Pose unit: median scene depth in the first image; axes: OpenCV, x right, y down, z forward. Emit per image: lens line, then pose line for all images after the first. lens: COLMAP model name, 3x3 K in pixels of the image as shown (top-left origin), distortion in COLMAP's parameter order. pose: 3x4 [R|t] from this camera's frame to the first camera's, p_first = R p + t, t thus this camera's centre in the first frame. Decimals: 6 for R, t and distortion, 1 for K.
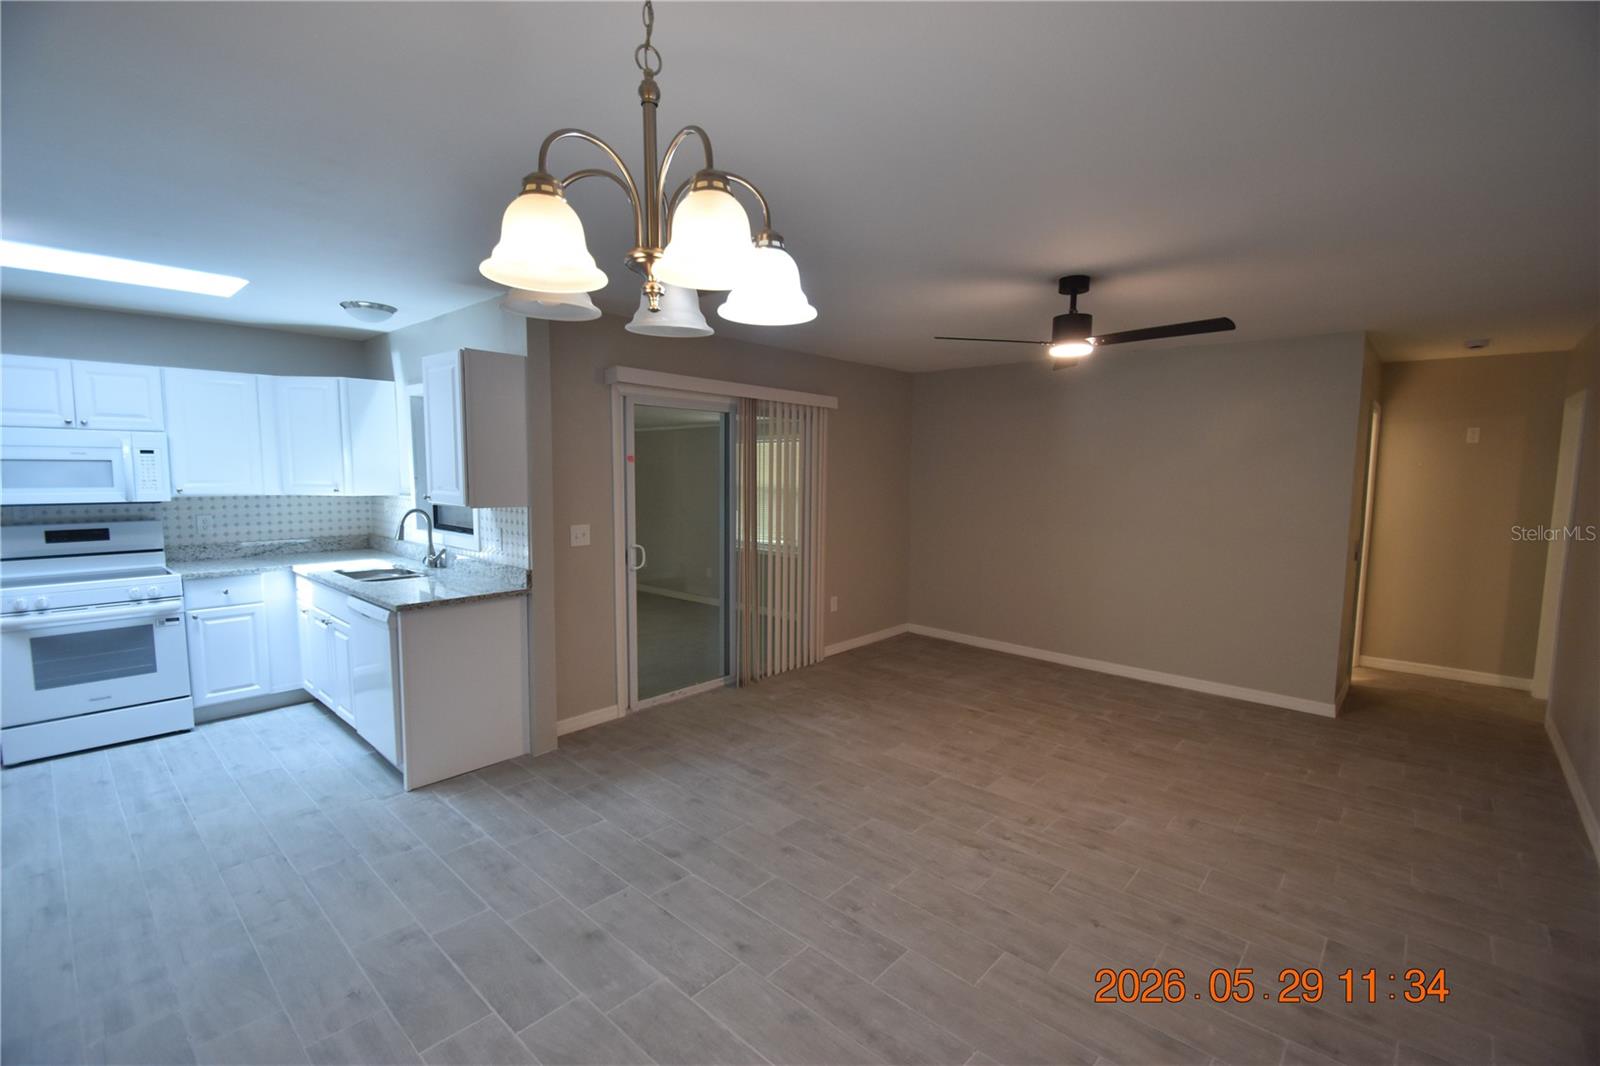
lens RADIAL K [[694.4, 0, 797.1], [0, 694.4, 532.1], [0, 0, 1]] dist [0.001307, -0.011819]
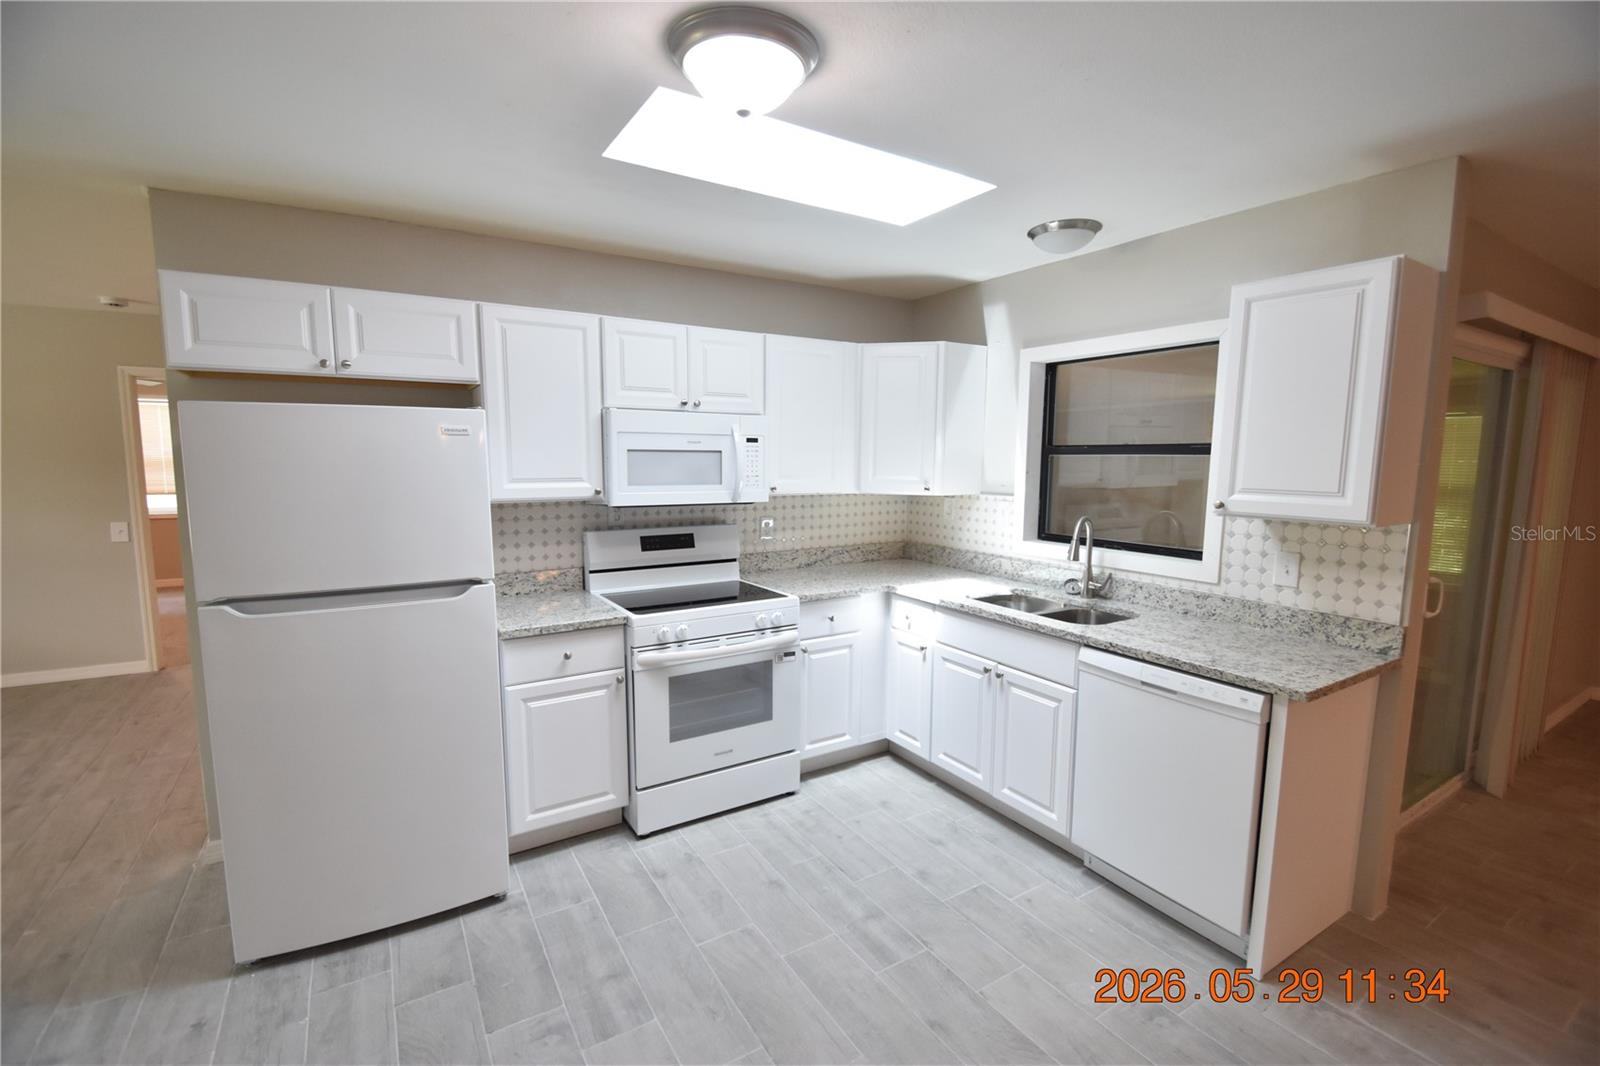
lens RADIAL K [[692.4, 0, 798.0], [0, 692.4, 536.8], [0, 0, 1]] dist [0.001856, -0.011913]
pose [[0.955848, 0.027594, -0.292564, -0.681267], [-0.020651, 0.999428, 0.026795, -0.028226], [0.293136, -0.019570, 0.955870, 0.256081]]
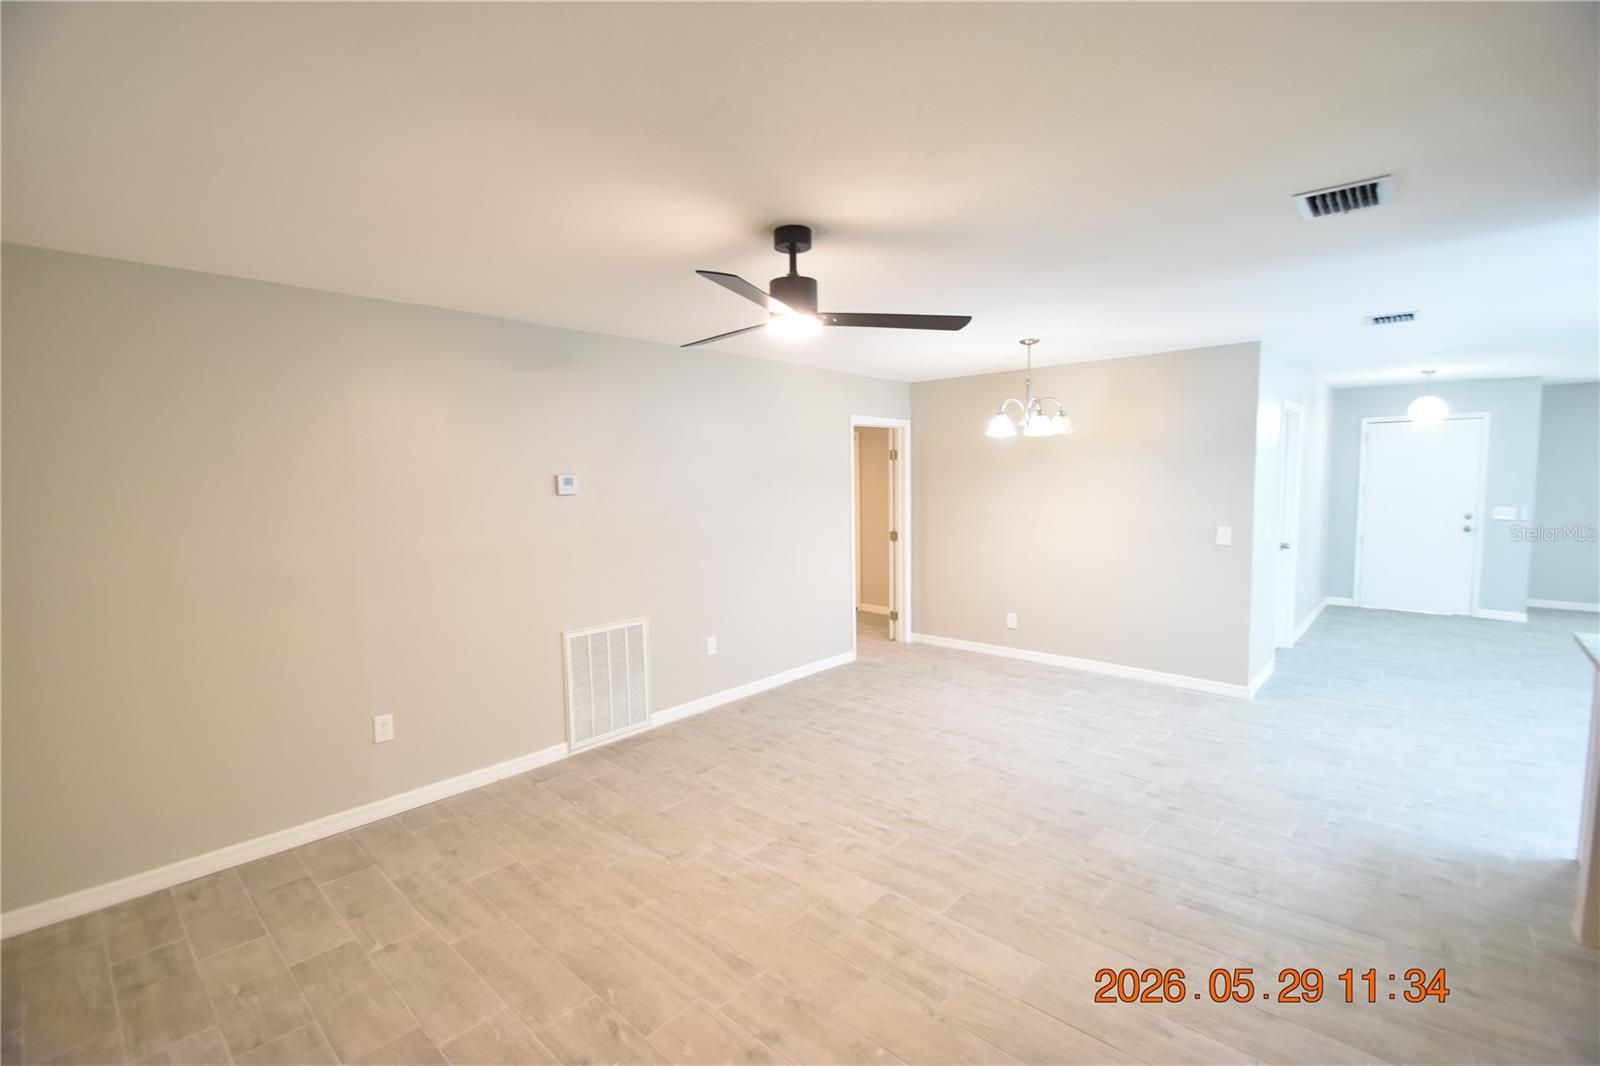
lens RADIAL K [[692.4, 0, 798.0], [0, 692.4, 536.8], [0, 0, 1]] dist [0.001856, -0.011913]
pose [[-0.999950, 0.009669, 0.002399, 0.323269], [0.009940, 0.984279, 0.176343, -0.139719], [-0.000656, 0.176358, -0.984326, 1.499335]]
